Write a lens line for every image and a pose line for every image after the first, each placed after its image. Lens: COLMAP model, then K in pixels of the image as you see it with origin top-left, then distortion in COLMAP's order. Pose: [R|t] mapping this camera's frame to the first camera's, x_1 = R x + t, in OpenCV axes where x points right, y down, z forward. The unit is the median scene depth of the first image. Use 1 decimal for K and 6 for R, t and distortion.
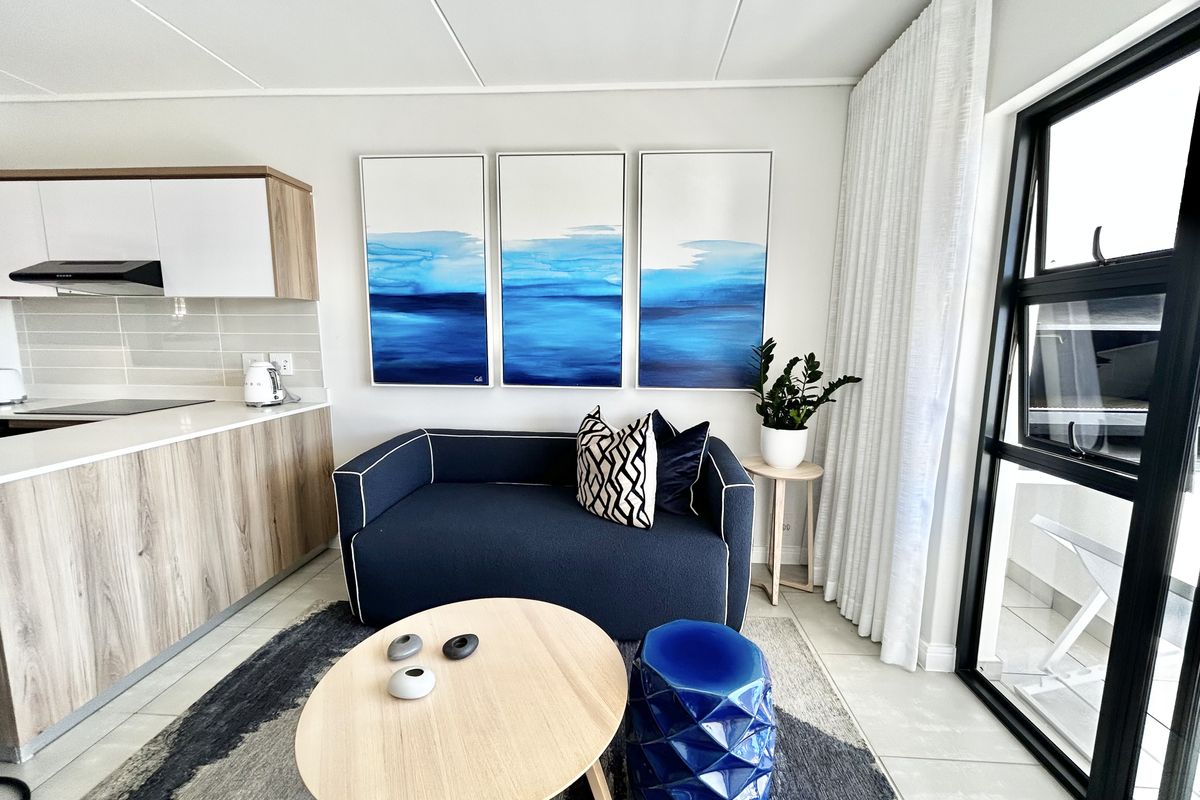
lens RADIAL K [[483.6, 0, 598.9], [0, 483.6, 404.1], [0, 0, 1]] dist [0.000533, -0.000268]
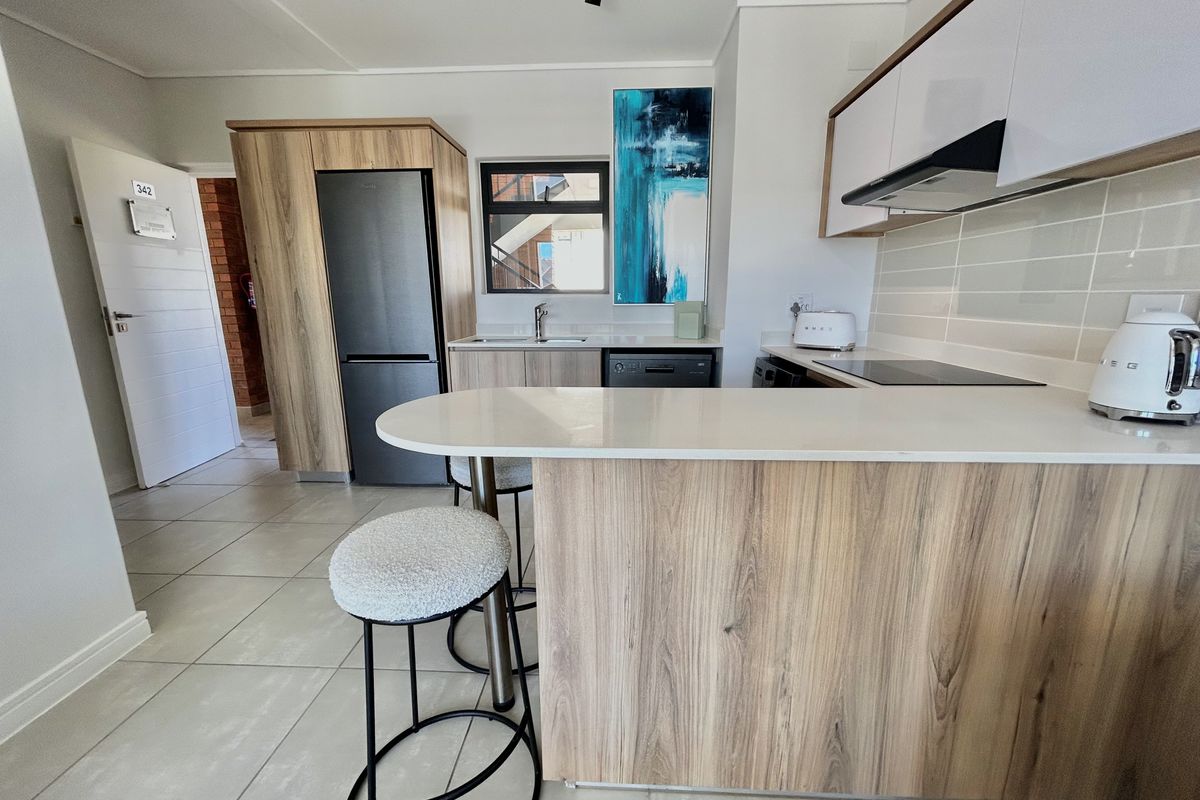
lens RADIAL K [[483.6, 0, 604.1], [0, 483.6, 398.1], [0, 0, 1]] dist [0.000533, -0.000268]
pose [[0.019129, 0.202049, -0.979188, -0.306430], [-0.137091, 0.970648, 0.197609, -0.035555], [0.990374, 0.130458, 0.046267, 0.548461]]
